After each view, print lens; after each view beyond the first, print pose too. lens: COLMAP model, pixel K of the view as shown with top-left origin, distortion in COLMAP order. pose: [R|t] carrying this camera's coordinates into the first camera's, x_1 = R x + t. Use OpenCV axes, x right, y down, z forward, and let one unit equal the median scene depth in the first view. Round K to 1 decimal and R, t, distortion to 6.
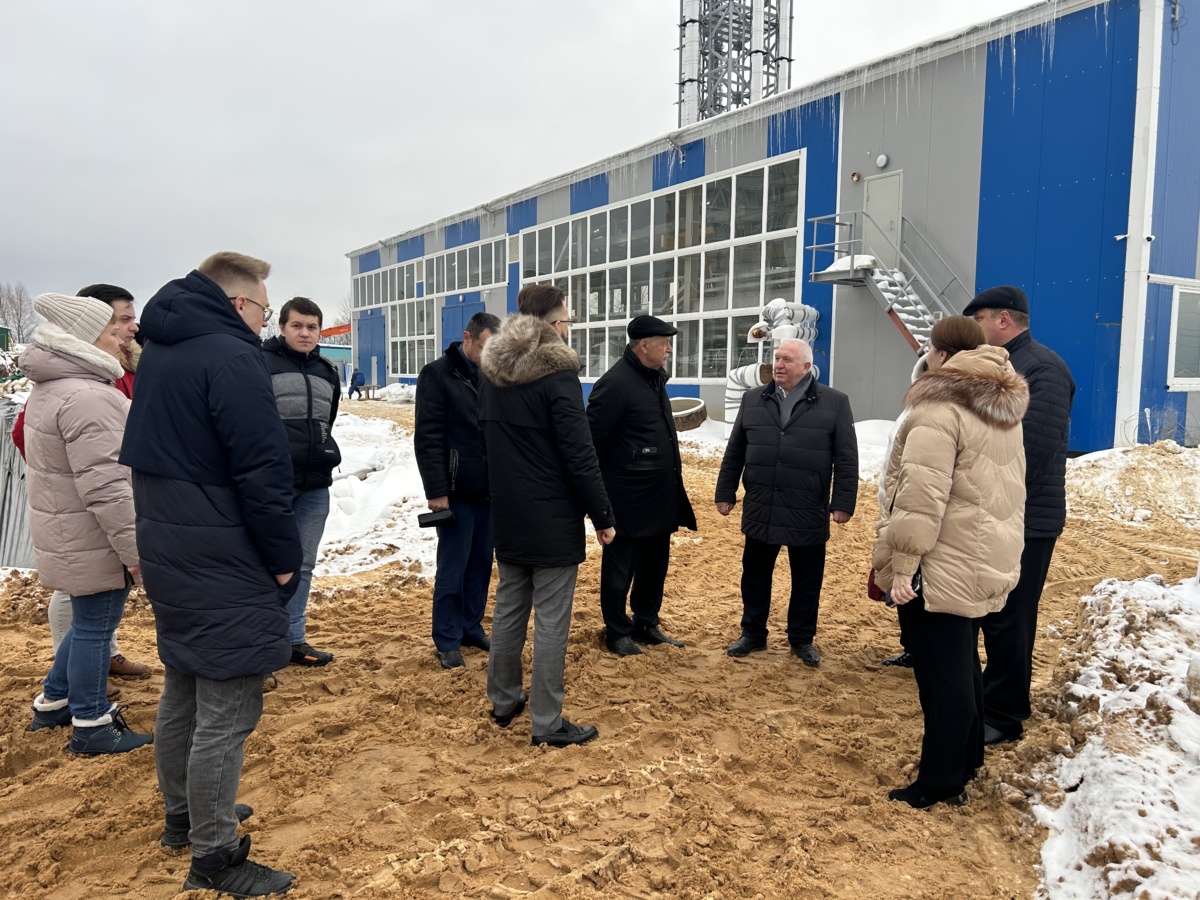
lens RADIAL K [[906.5, 0, 607.2], [0, 906.5, 456.4], [0, 0, 1]] dist [0.081033, -0.101595]
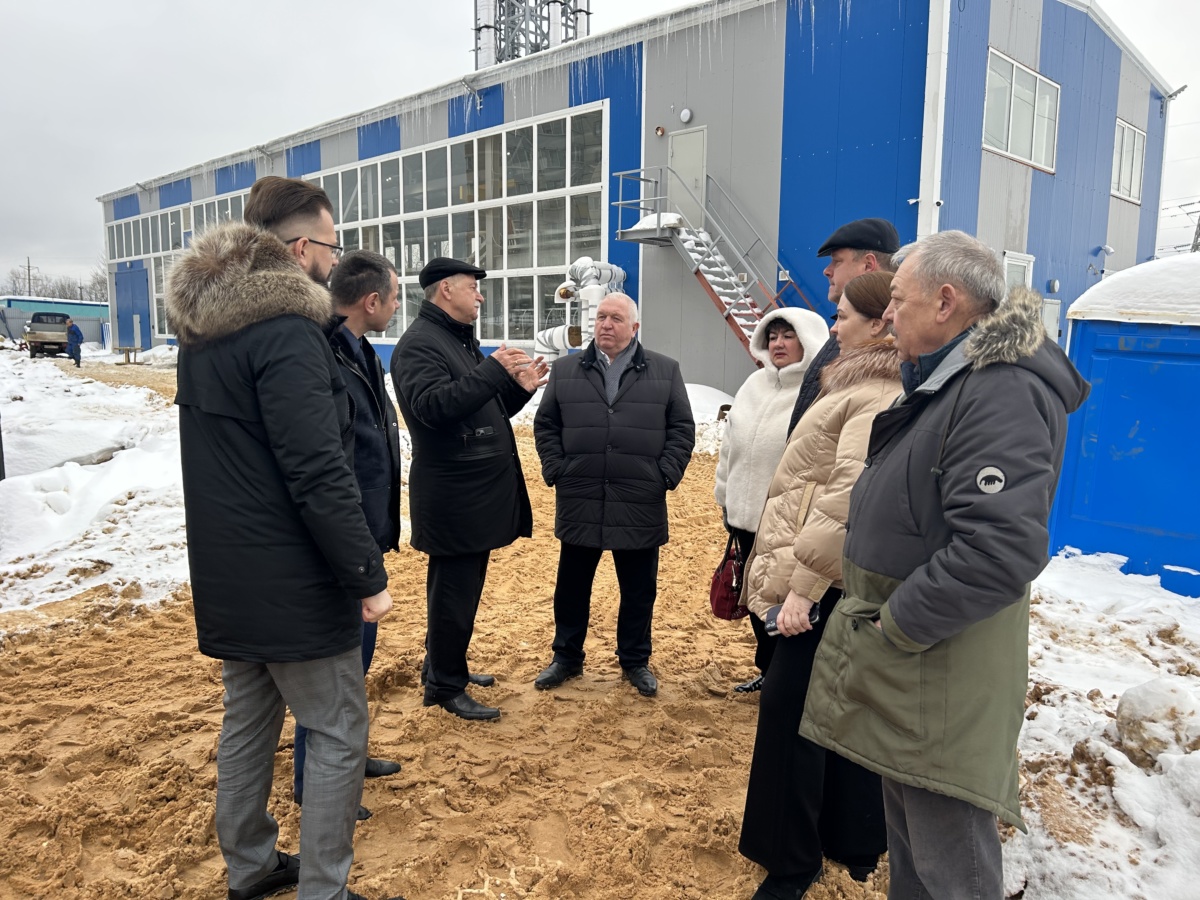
lens RADIAL K [[906.5, 0, 607.2], [0, 906.5, 456.4], [0, 0, 1]] dist [0.081033, -0.101595]
pose [[0.977716, -0.027379, 0.208140, 0.014700], [0.018749, 0.998885, 0.043326, -0.012066], [-0.209095, -0.038458, 0.977139, 0.133658]]
